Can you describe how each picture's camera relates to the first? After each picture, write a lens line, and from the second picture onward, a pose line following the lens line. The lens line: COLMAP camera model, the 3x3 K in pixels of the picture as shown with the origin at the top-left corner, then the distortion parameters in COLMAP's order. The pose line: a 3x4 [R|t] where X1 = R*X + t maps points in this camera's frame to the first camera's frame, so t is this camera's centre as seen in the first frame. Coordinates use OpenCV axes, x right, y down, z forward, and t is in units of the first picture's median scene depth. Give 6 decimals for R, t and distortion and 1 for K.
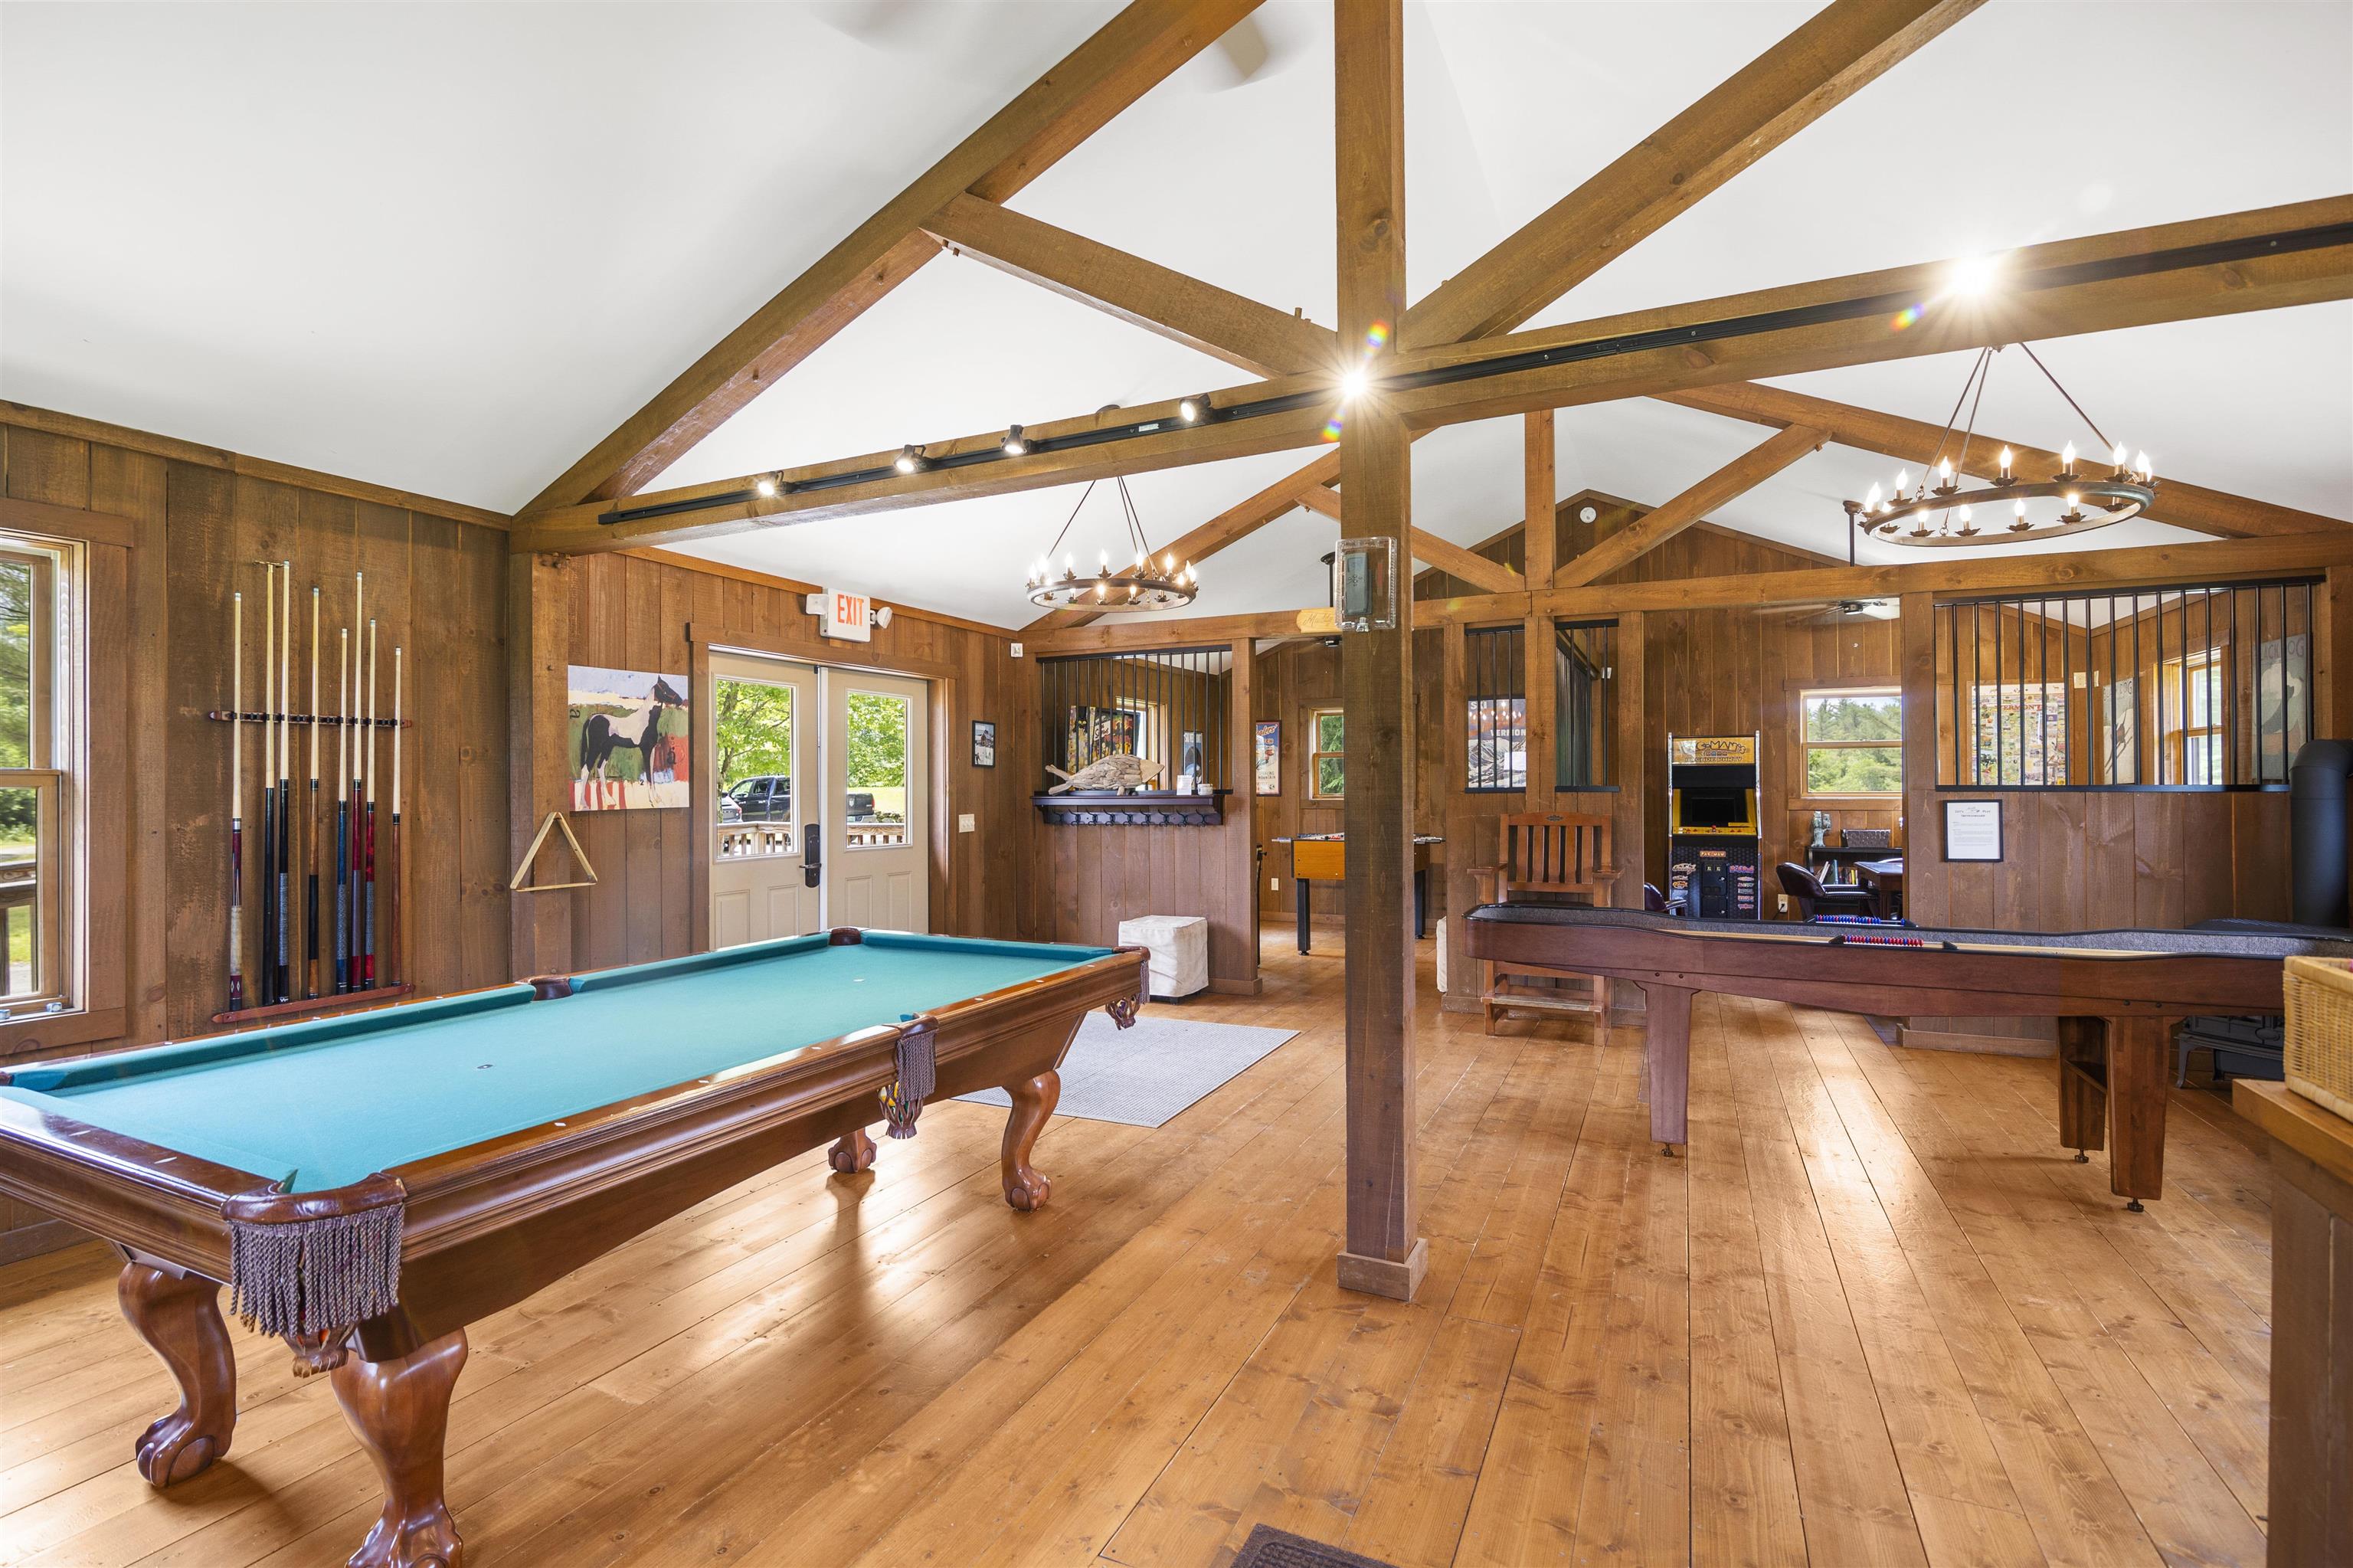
lens RADIAL K [[1092.4, 0, 1167.3], [0, 1092.4, 782.7], [0, 0, 1]] dist [-0.015064, -0.000157]
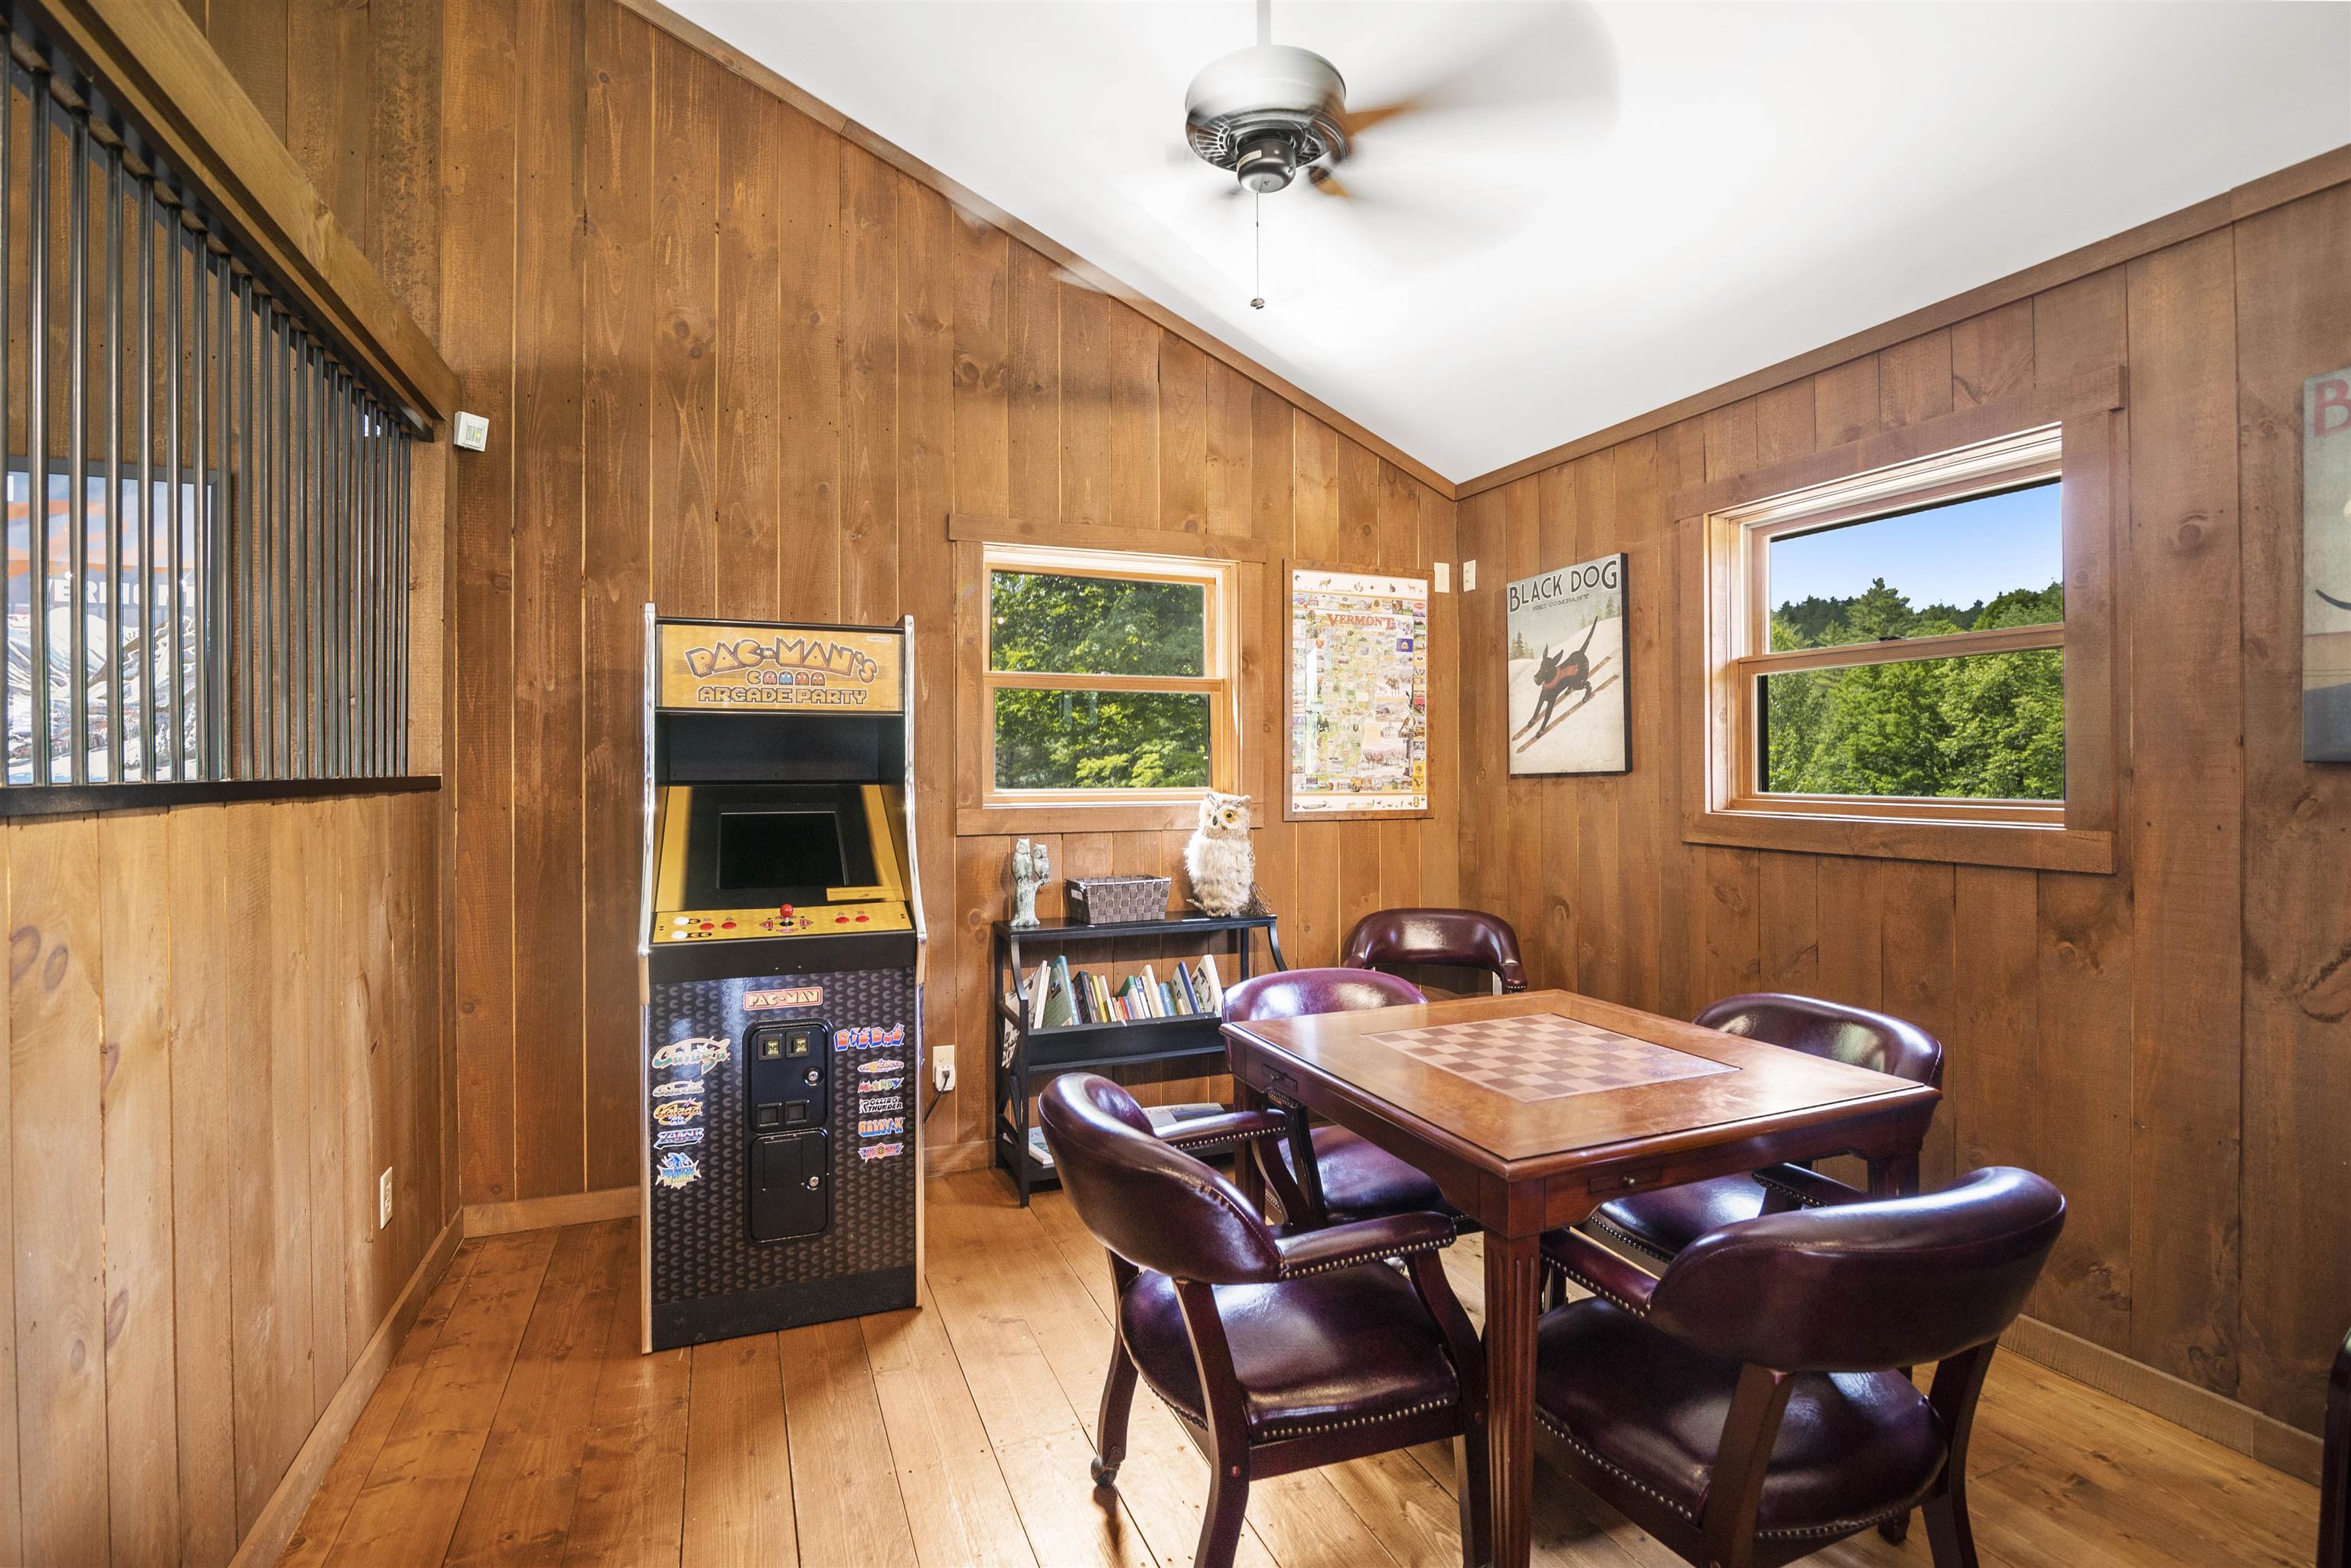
lens RADIAL K [[1091.4, 0, 1178.7], [0, 1091.4, 775.2], [0, 0, 1]] dist [-0.015064, -0.000157]
pose [[0.673303, 0.000280, 0.739366, 0.335166], [-0.007073, 0.999957, 0.006063, -0.000124], [-0.739333, -0.009311, 0.673276, 0.682904]]
